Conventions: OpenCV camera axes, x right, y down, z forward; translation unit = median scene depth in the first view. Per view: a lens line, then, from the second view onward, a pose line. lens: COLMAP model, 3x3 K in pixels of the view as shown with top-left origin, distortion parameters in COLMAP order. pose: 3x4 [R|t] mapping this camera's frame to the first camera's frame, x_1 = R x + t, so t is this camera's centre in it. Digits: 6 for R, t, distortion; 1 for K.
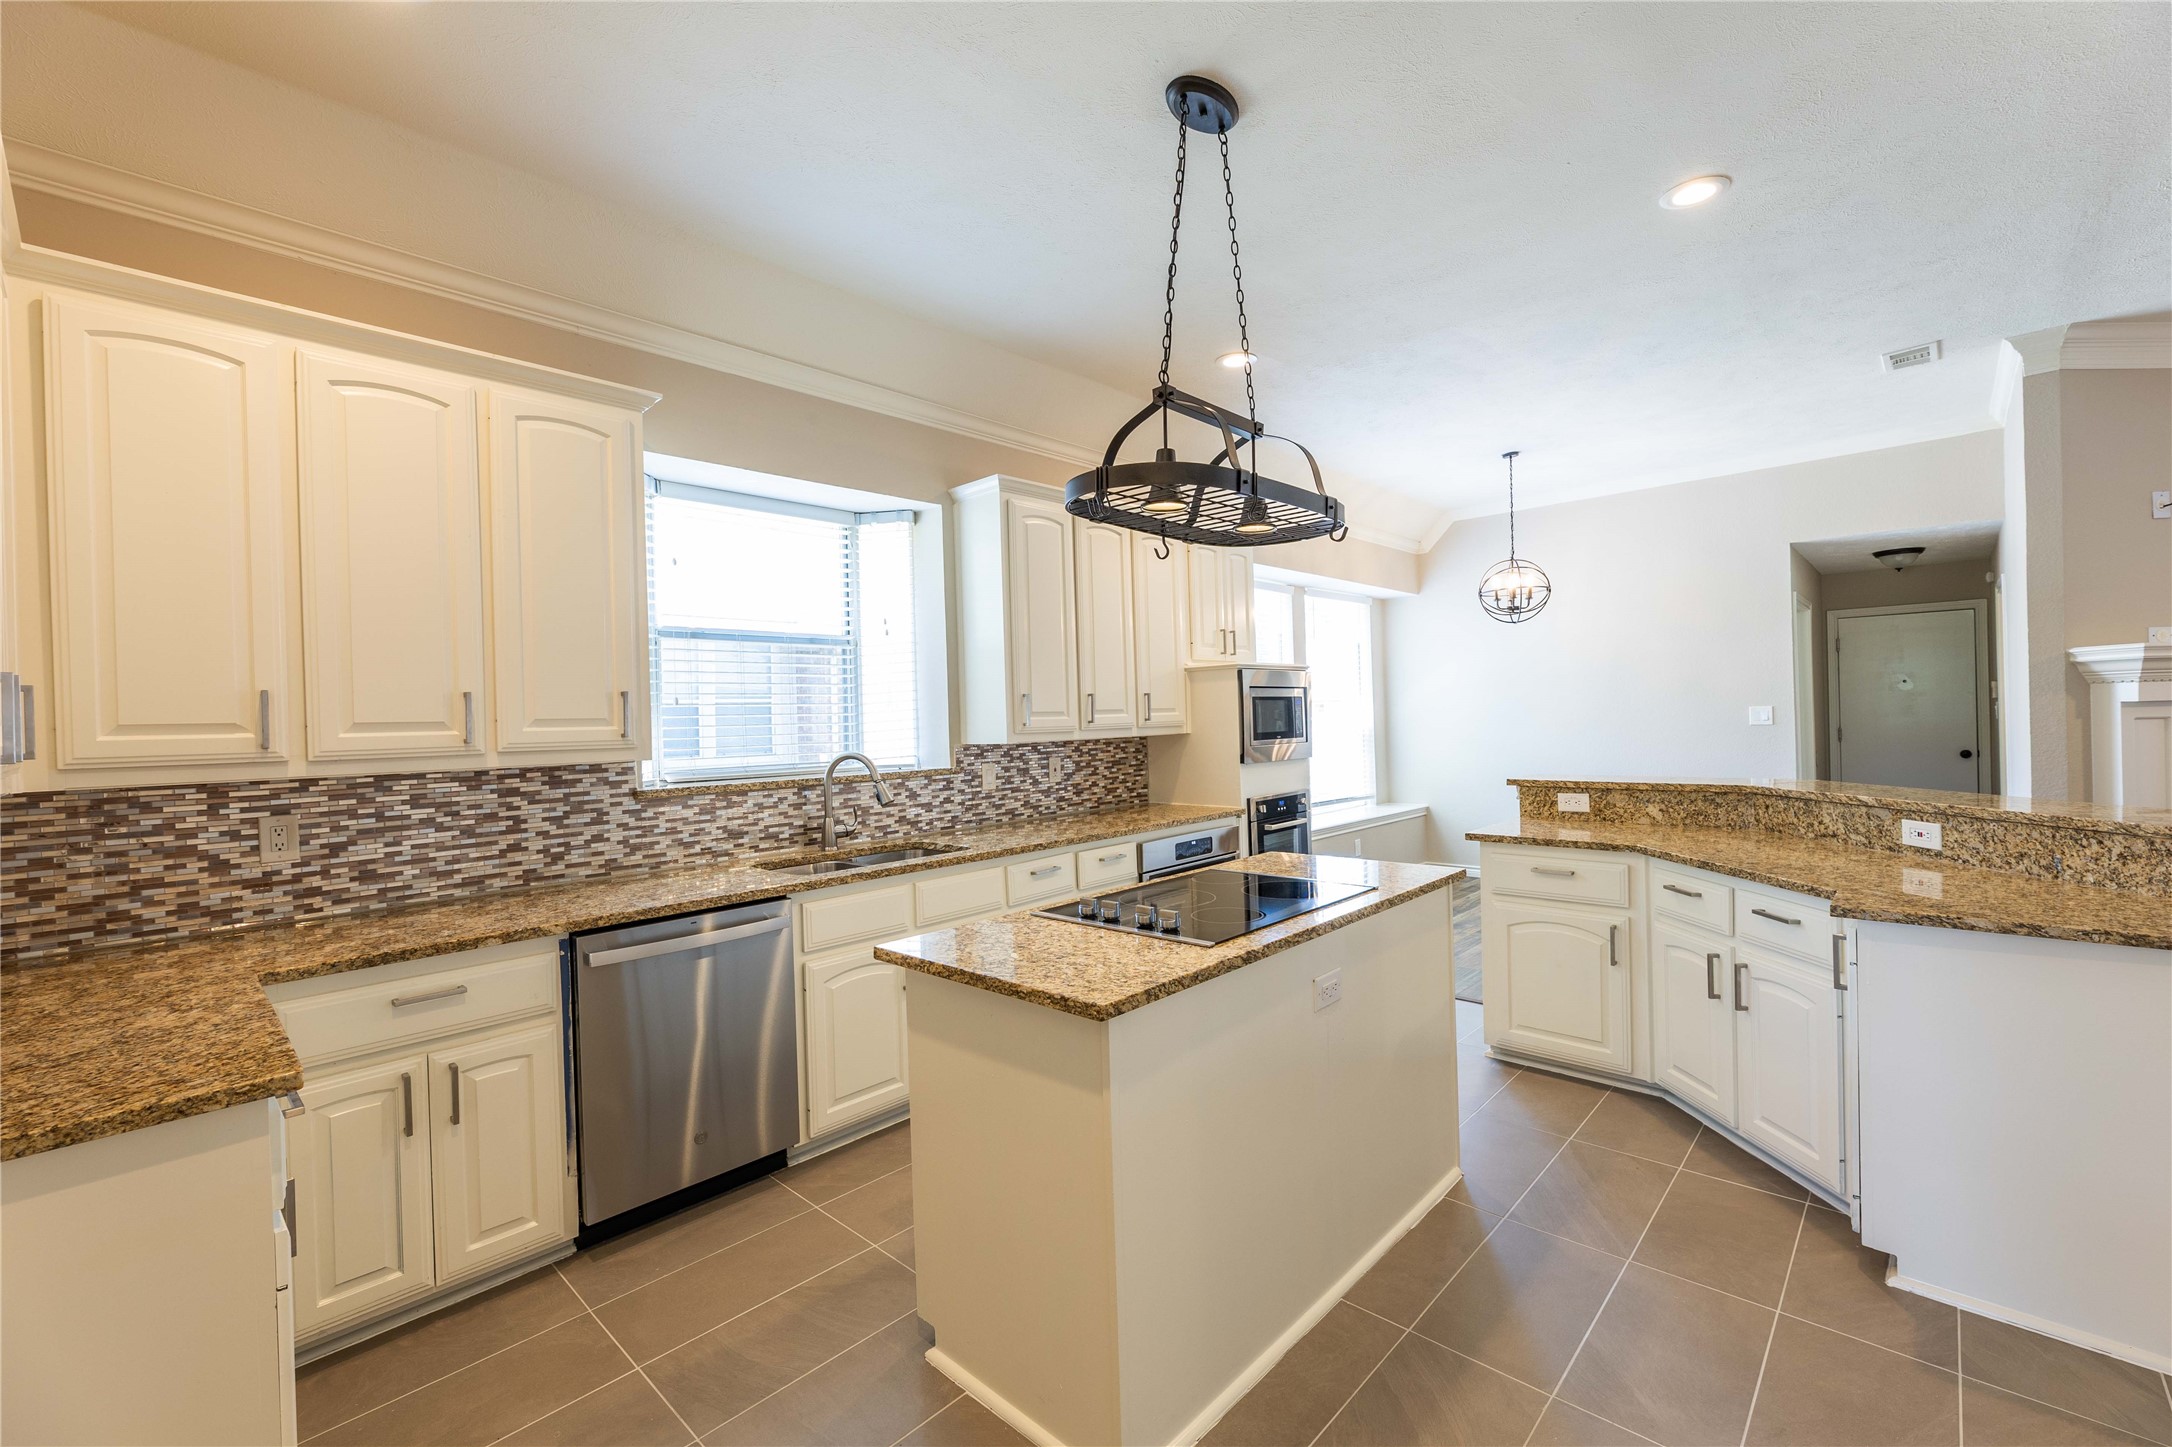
lens RADIAL K [[909.5, 0, 1101.6], [0, 909.5, 724.8], [0, 0, 1]] dist [0.002974, -0.001343]
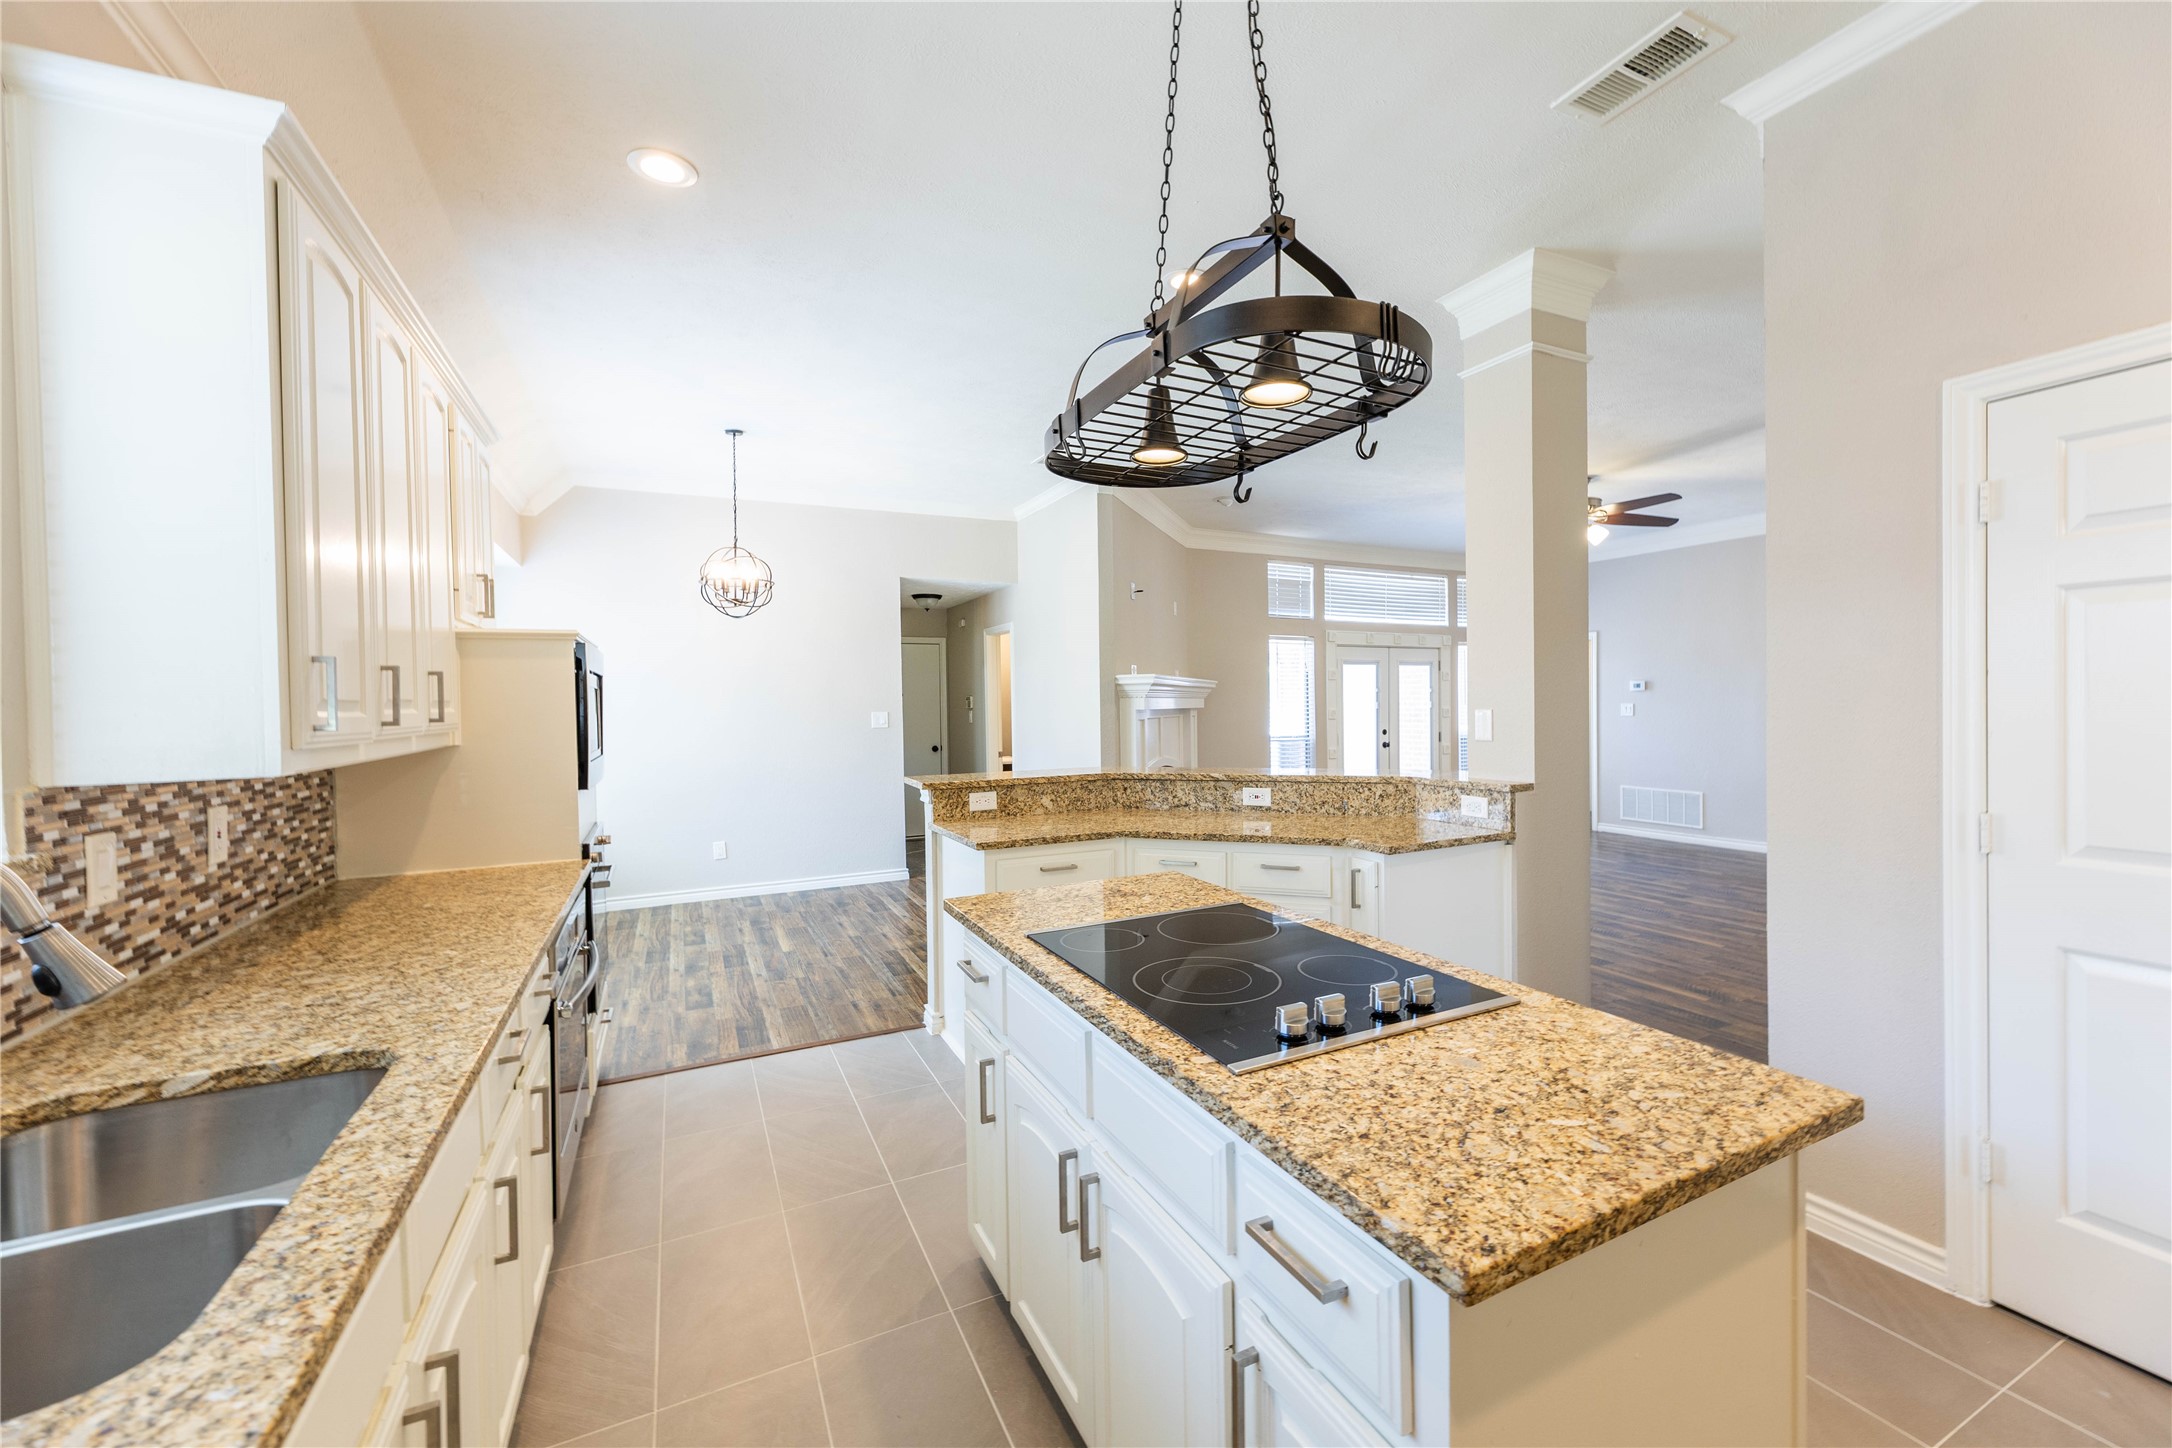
lens RADIAL K [[866.0, 0, 1109.6], [0, 866.0, 719.2], [0, 0, 1]] dist [0.001157, -0.000065]
pose [[0.354079, 0.003265, 0.935210, -0.340333], [0.014589, 0.999853, -0.009014, 0.004596], [-0.935102, 0.016836, 0.353979, 0.529513]]
